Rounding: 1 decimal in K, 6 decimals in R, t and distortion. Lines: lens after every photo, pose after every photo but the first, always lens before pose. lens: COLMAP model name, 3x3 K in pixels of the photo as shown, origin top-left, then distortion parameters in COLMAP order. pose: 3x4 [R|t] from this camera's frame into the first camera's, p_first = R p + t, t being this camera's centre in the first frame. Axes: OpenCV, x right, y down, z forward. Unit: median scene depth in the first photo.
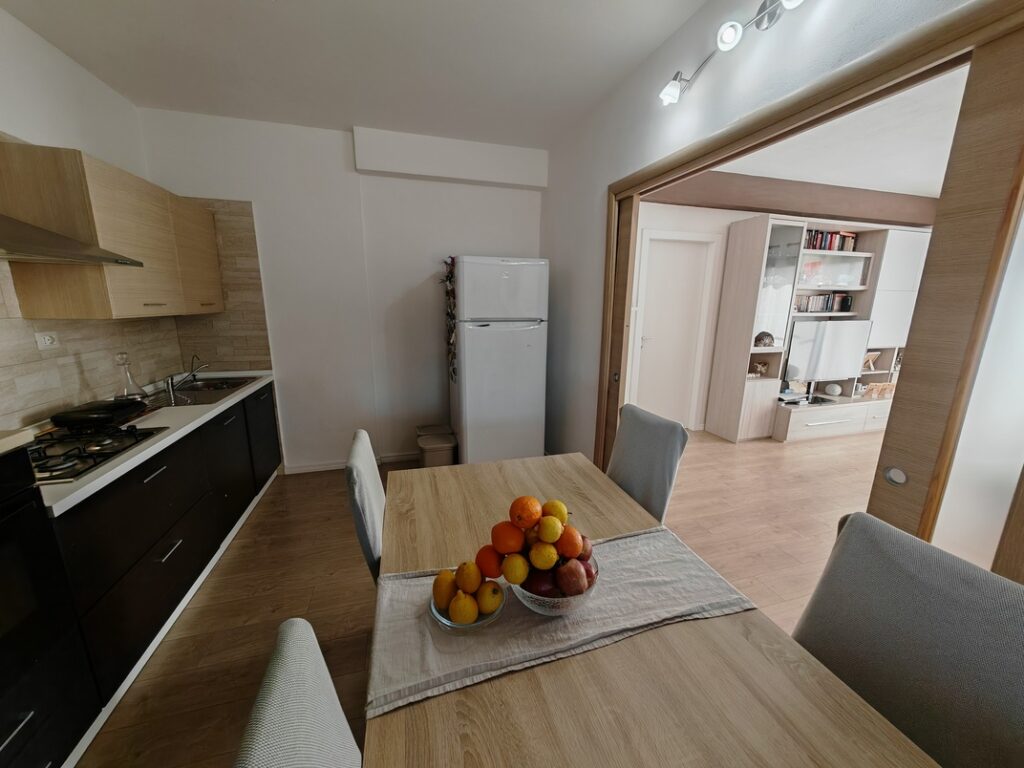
lens RADIAL K [[384.1, 0, 512.1], [0, 384.1, 385.8], [0, 0, 1]] dist [-0.000804, 0.000120]
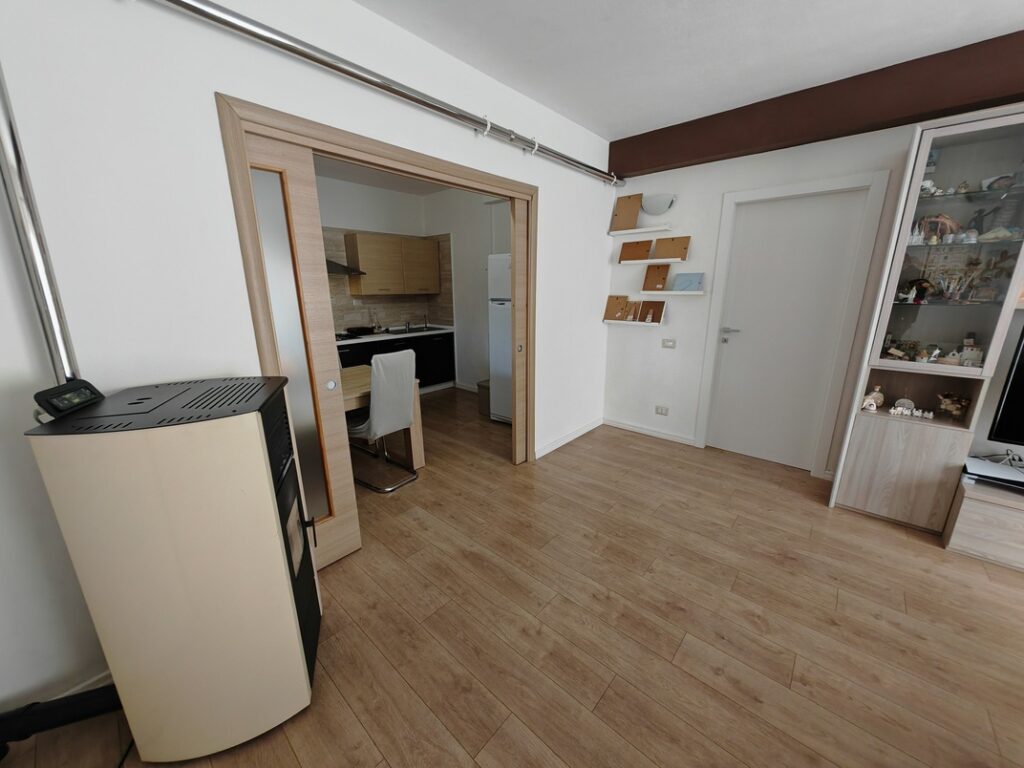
lens RADIAL K [[384.1, 0, 512.1], [0, 384.1, 385.8], [0, 0, 1]] dist [-0.000804, 0.000120]
pose [[0.527439, 0.202498, -0.825108, 1.410800], [-0.174251, 0.976318, 0.128220, -0.063695], [0.831532, 0.076148, 0.550233, 0.351473]]
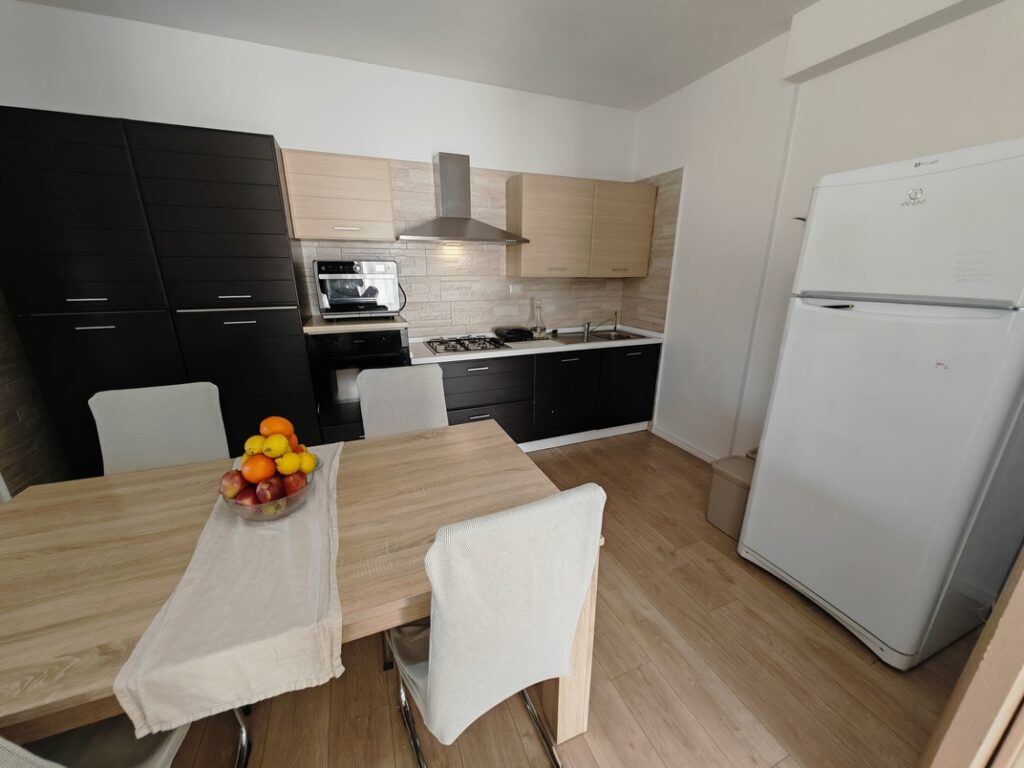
lens RADIAL K [[384.1, 0, 512.1], [0, 384.1, 385.8], [0, 0, 1]] dist [-0.000804, 0.000120]
pose [[0.104305, 0.279121, -0.954574, 0.503907], [-0.215394, 0.943369, 0.252309, -0.110737], [0.970941, 0.179293, 0.158520, 0.611495]]
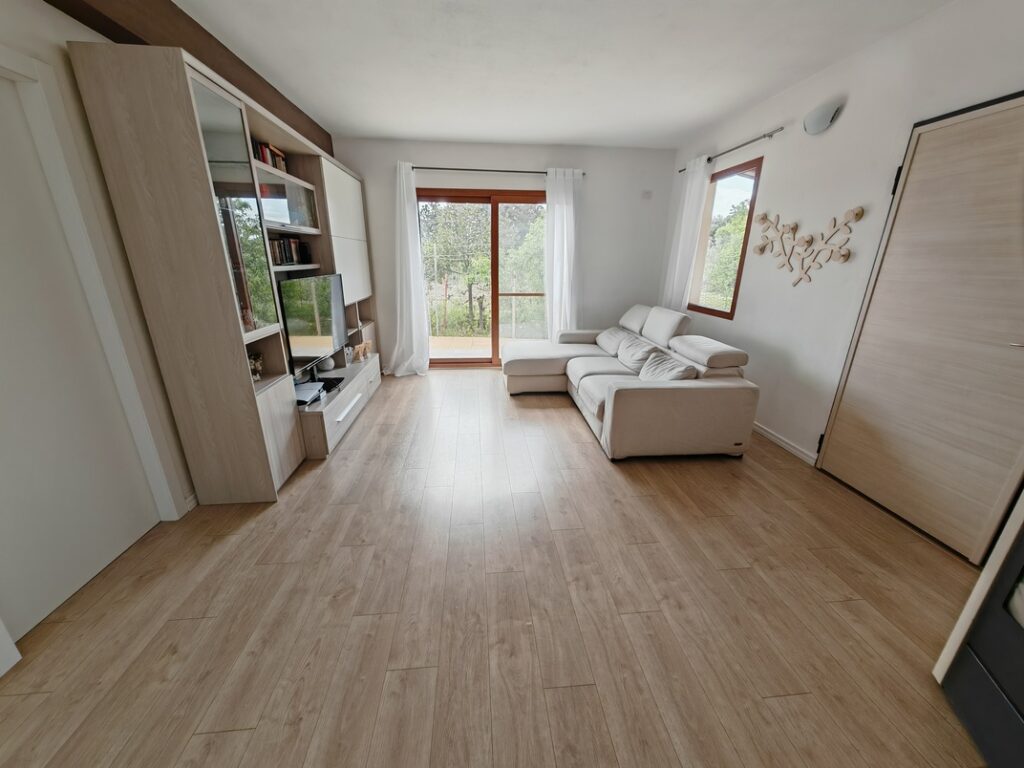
lens RADIAL K [[384.1, 0, 512.1], [0, 384.1, 385.8], [0, 0, 1]] dist [-0.000804, 0.000120]
pose [[0.191752, -0.314758, 0.929602, 0.301331], [0.206140, 0.938966, 0.275407, -0.175935], [-0.959551, 0.138819, 0.244932, 0.882053]]
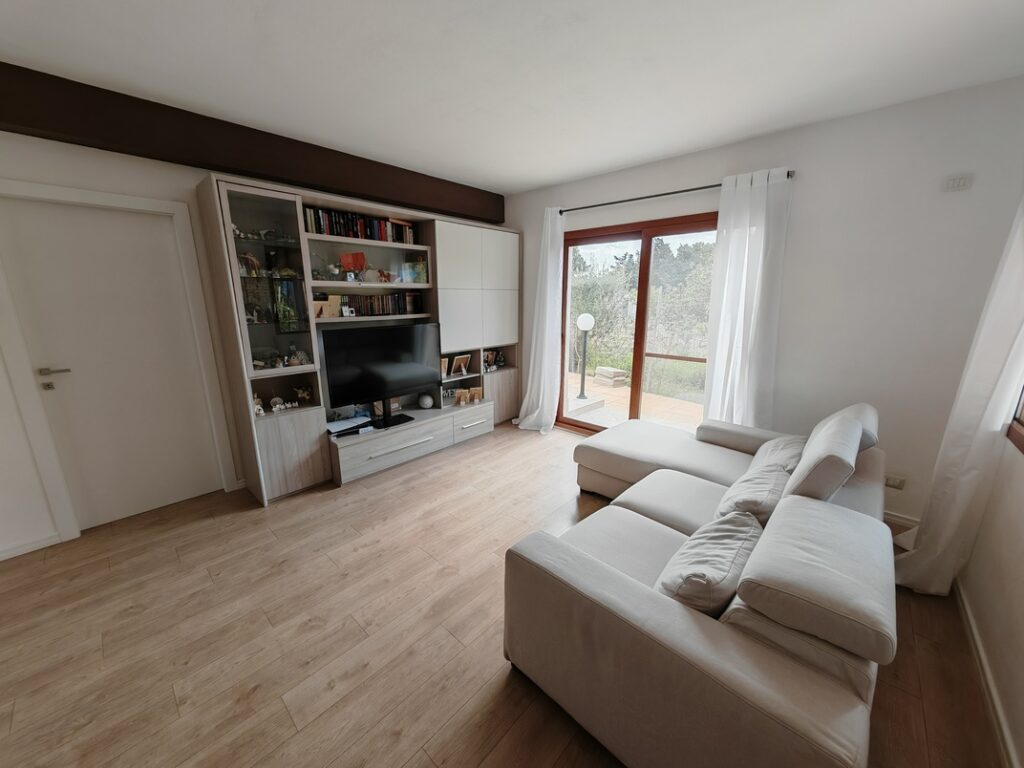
lens RADIAL K [[384.1, 0, 512.1], [0, 384.1, 385.8], [0, 0, 1]] dist [-0.000804, 0.000120]
pose [[0.856293, -0.124707, 0.501209, 1.154341], [0.118553, 0.991960, 0.044269, -0.084081], [-0.502701, 0.021512, 0.864193, 0.280532]]
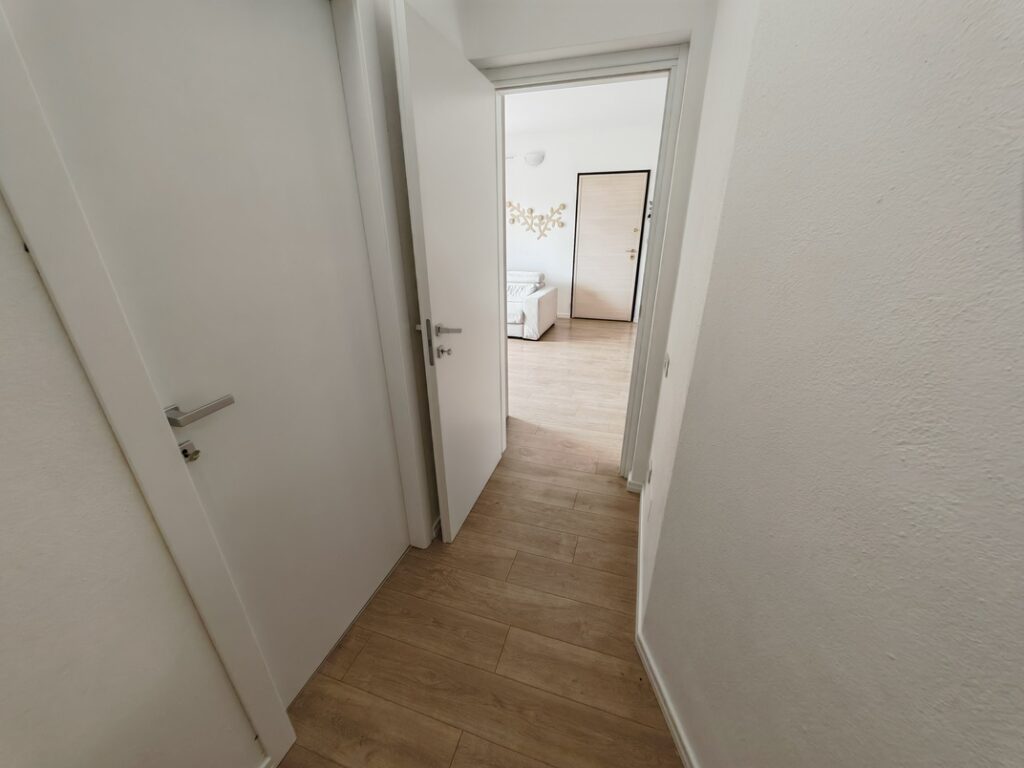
lens RADIAL K [[384.1, 0, 512.1], [0, 384.1, 385.8], [0, 0, 1]] dist [-0.000804, 0.000120]
pose [[-0.827023, -0.219393, 0.517590, 0.326445], [0.122991, 0.827786, 0.547397, -0.587310], [-0.548549, 0.516369, -0.657615, 2.642109]]
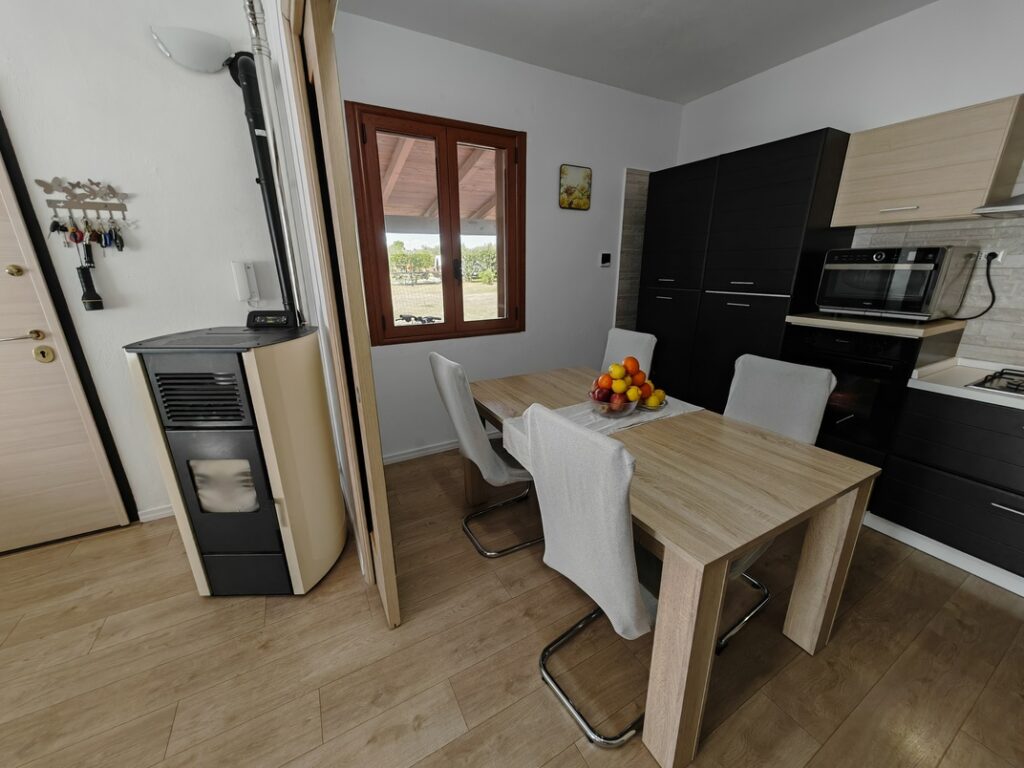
lens RADIAL K [[384.1, 0, 512.1], [0, 384.1, 385.8], [0, 0, 1]] dist [-0.000804, 0.000120]
pose [[-0.975677, 0.060323, -0.210749, 0.398268], [-0.052712, 0.868623, 0.492661, -0.188599], [0.212780, 0.491787, -0.844316, 1.006265]]
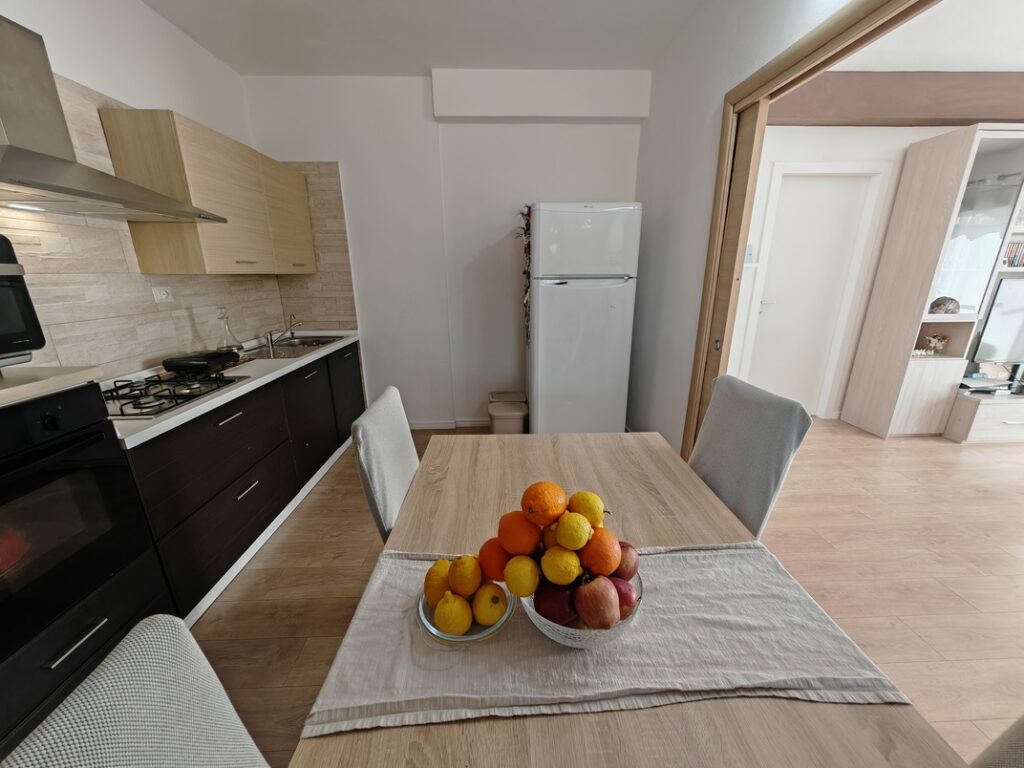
lens RADIAL K [[384.1, 0, 512.1], [0, 384.1, 385.8], [0, 0, 1]] dist [-0.000804, 0.000120]
pose [[0.968222, 0.054786, -0.244019, 0.058471], [-0.037242, 0.996417, 0.075941, 0.019951], [0.247306, -0.064440, 0.966792, 0.114067]]
